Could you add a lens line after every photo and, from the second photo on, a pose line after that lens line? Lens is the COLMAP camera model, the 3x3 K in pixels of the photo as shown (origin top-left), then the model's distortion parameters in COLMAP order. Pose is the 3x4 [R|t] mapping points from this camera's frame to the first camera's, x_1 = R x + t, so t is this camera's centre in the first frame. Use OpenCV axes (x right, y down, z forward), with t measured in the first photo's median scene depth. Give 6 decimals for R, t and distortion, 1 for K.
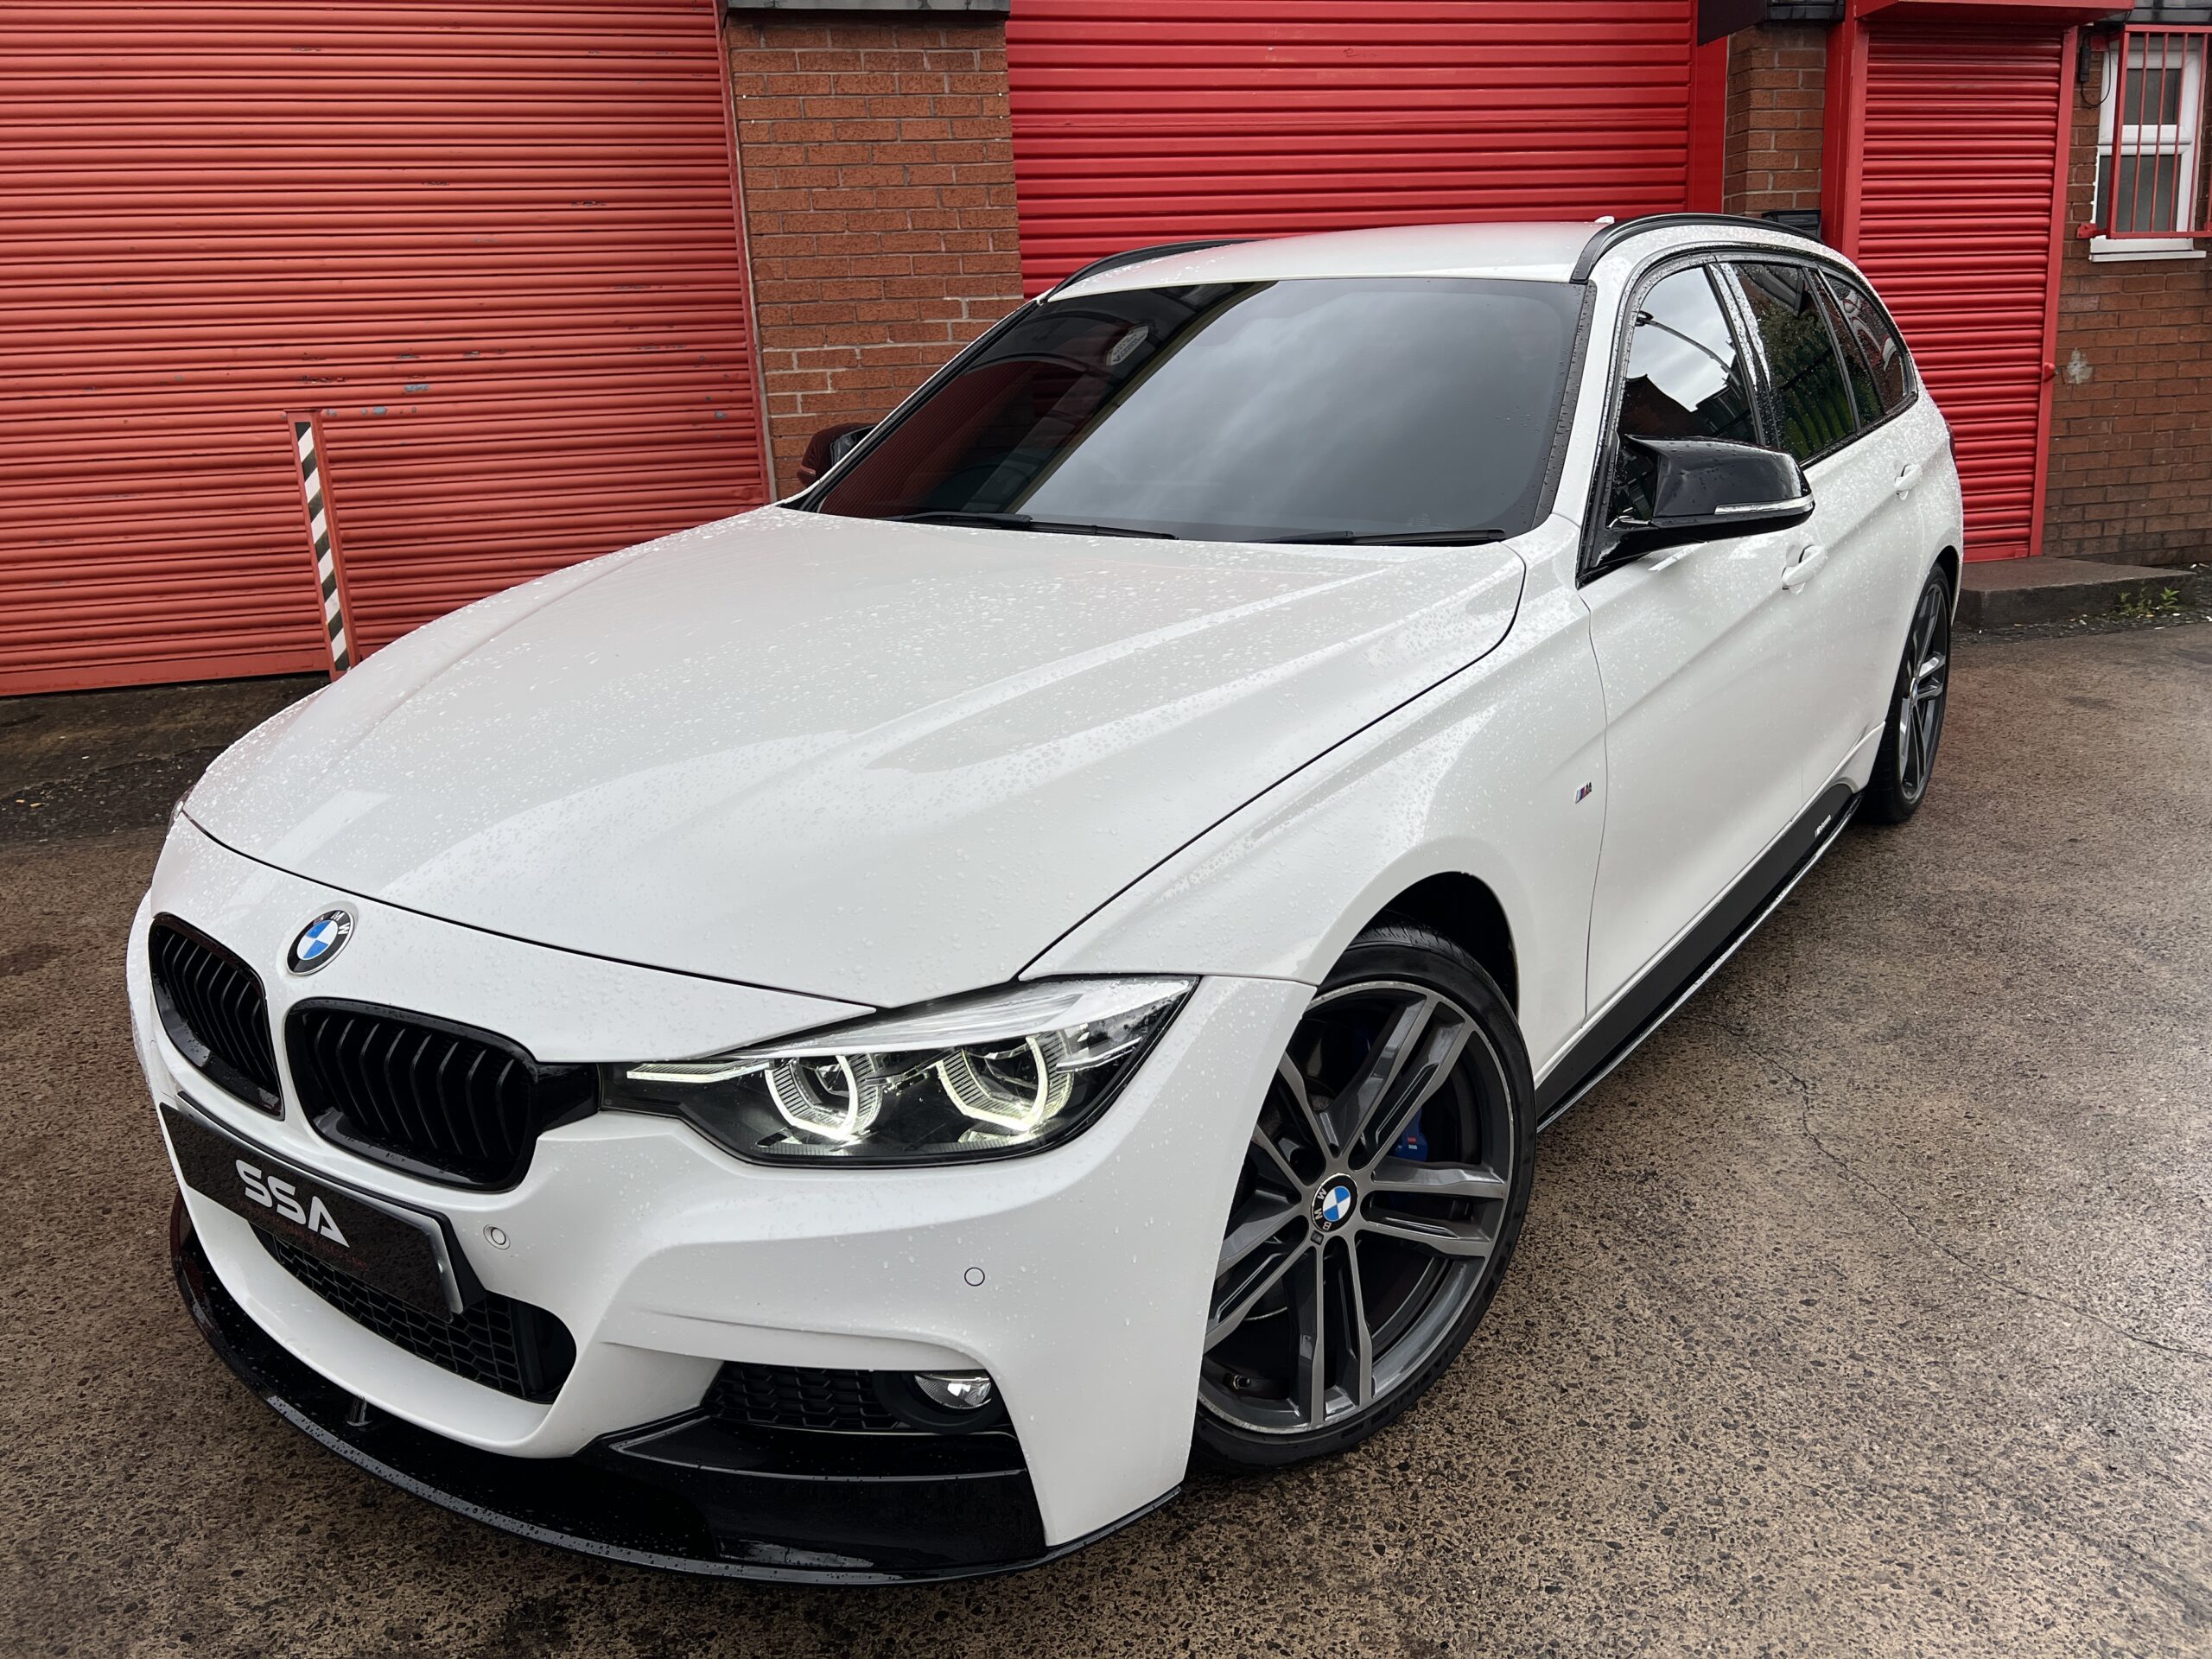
lens RADIAL K [[1671.5, 0, 1099.6], [0, 1671.5, 813.5], [0, 0, 1]] dist [0.040981, -0.049247]
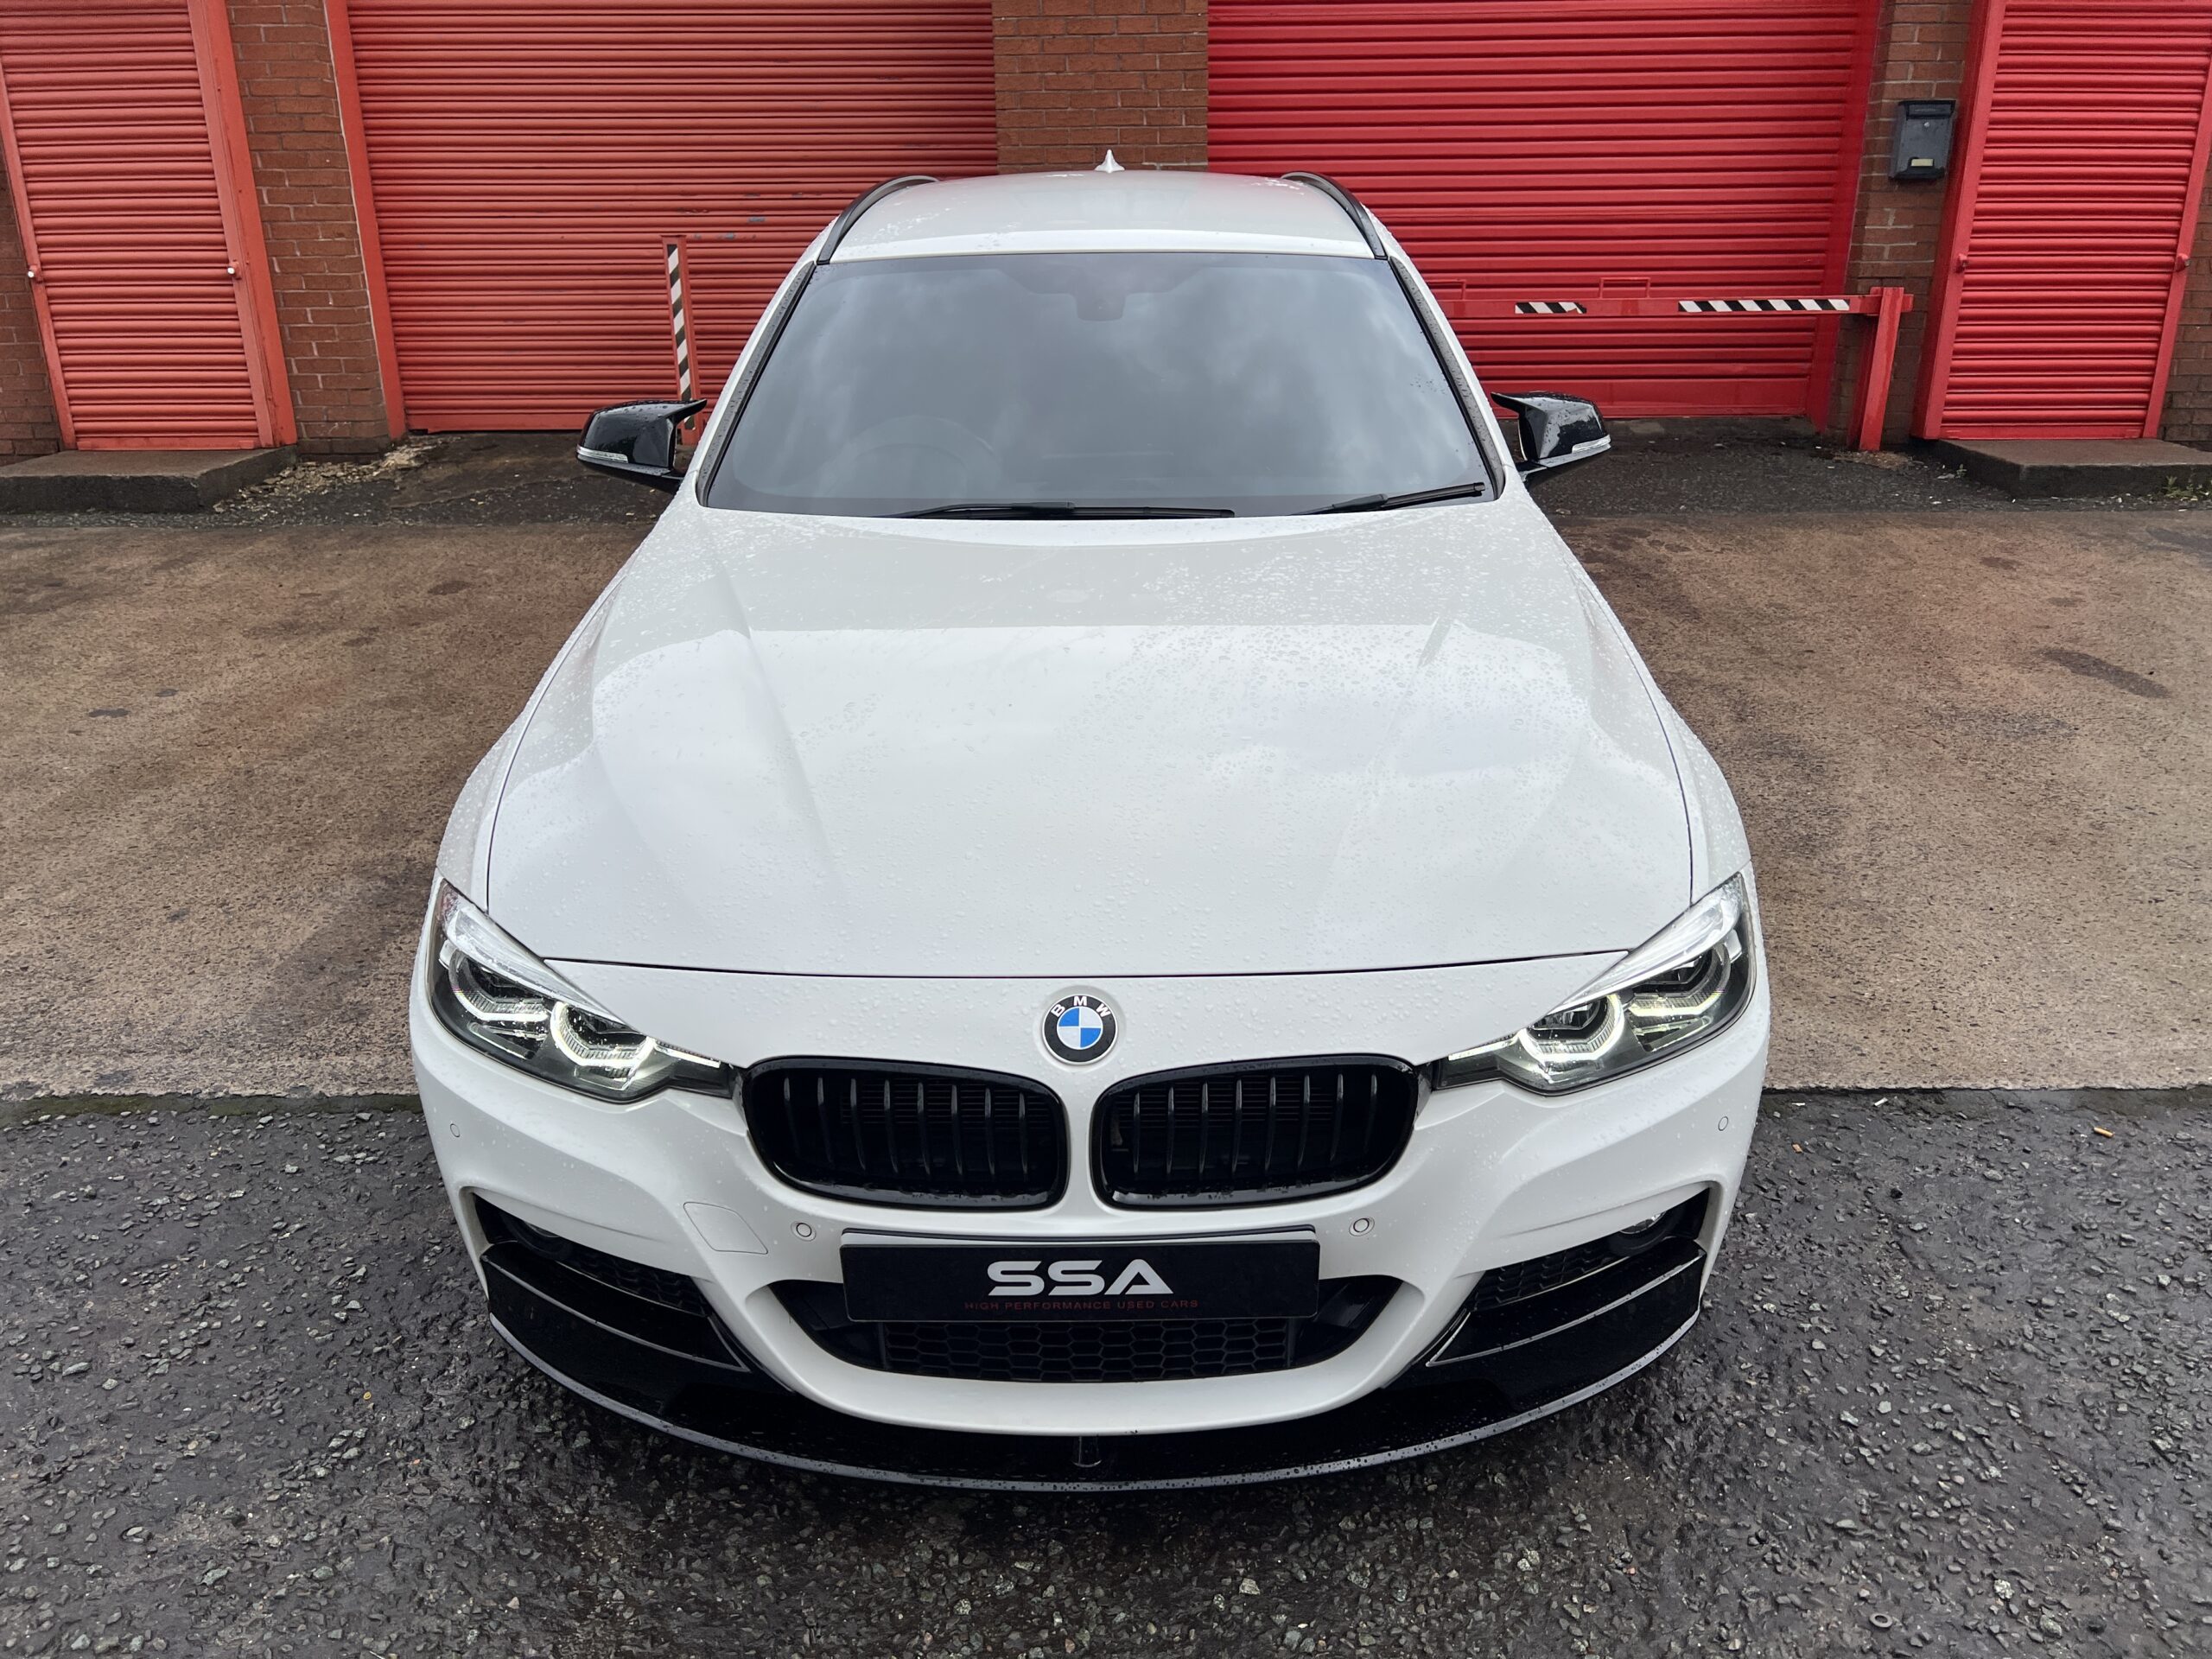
lens RADIAL K [[1671.5, 0, 1114.6], [0, 1671.5, 848.5], [0, 0, 1]] dist [0.040981, -0.049247]
pose [[0.962219, 0.132332, -0.237957, 0.260923], [-0.100862, 0.985011, 0.139929, 0.025964], [0.252907, -0.110642, 0.961143, -0.281698]]
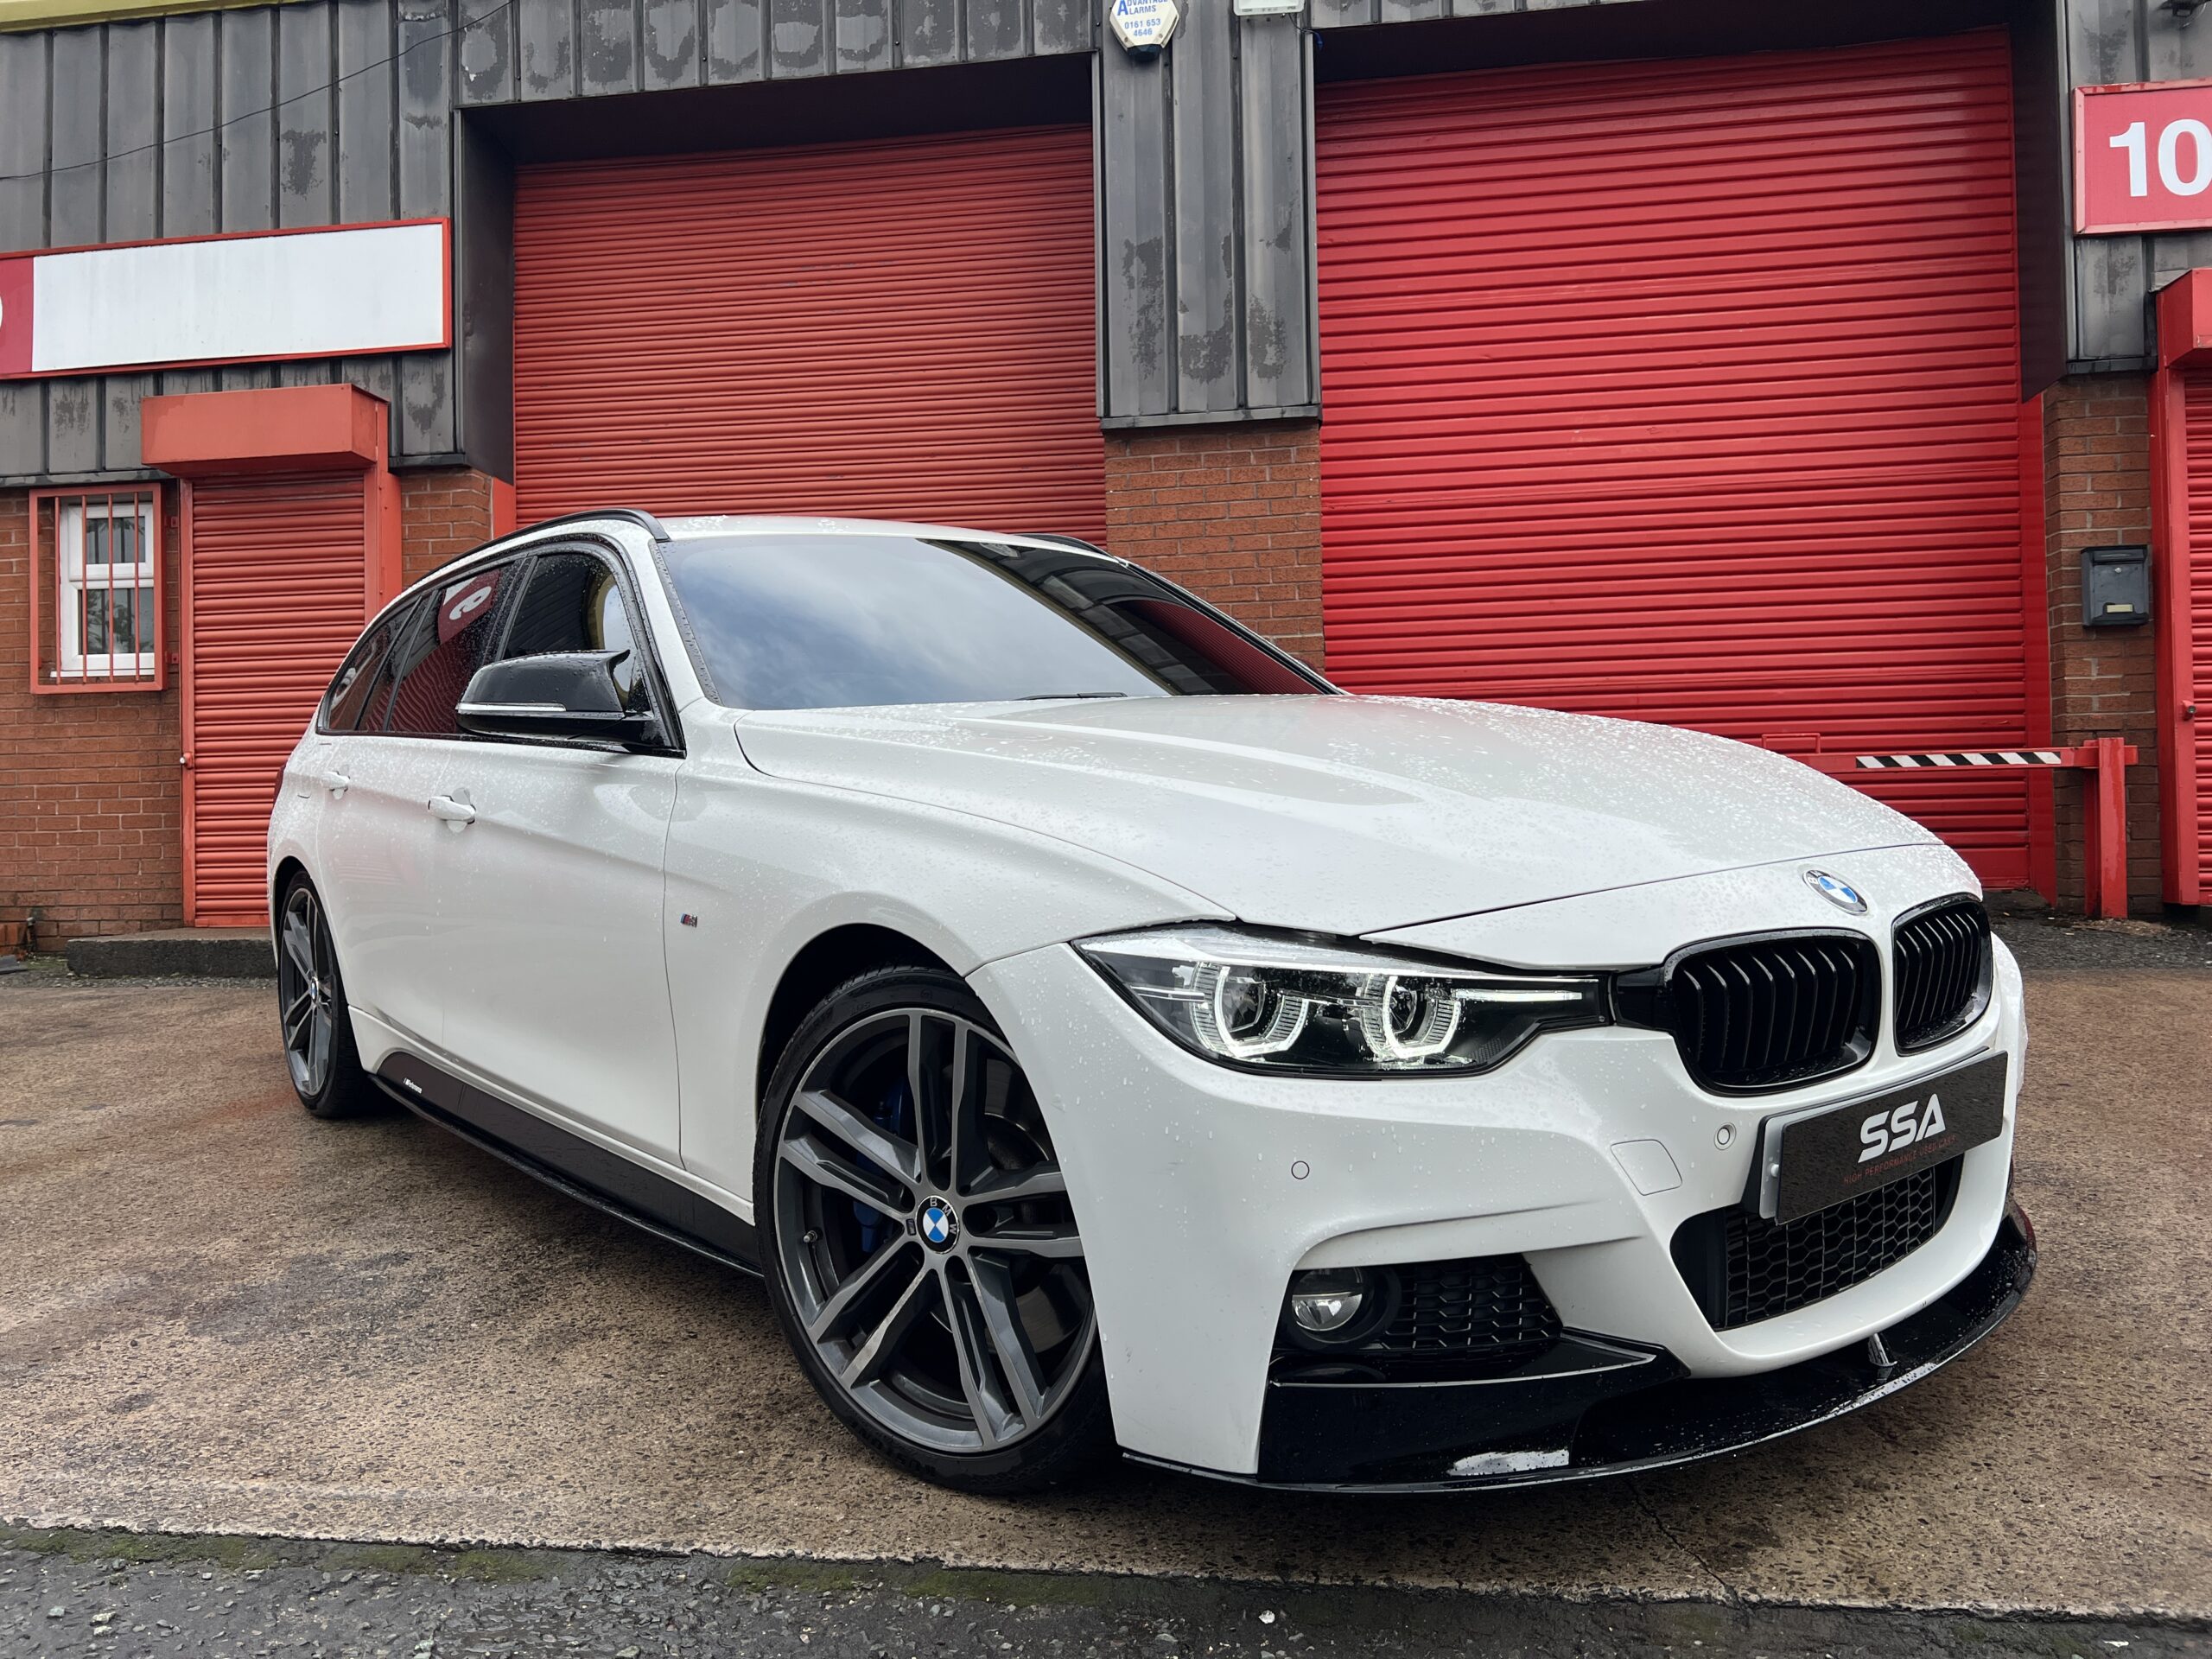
lens RADIAL K [[1671.5, 0, 1094.1], [0, 1671.5, 826.8], [0, 0, 1]] dist [0.040981, -0.049247]
pose [[0.916094, 0.028174, -0.399973, 0.298888], [-0.118174, 0.972192, -0.202183, 0.093302], [0.383154, 0.232485, 0.893948, -0.111605]]
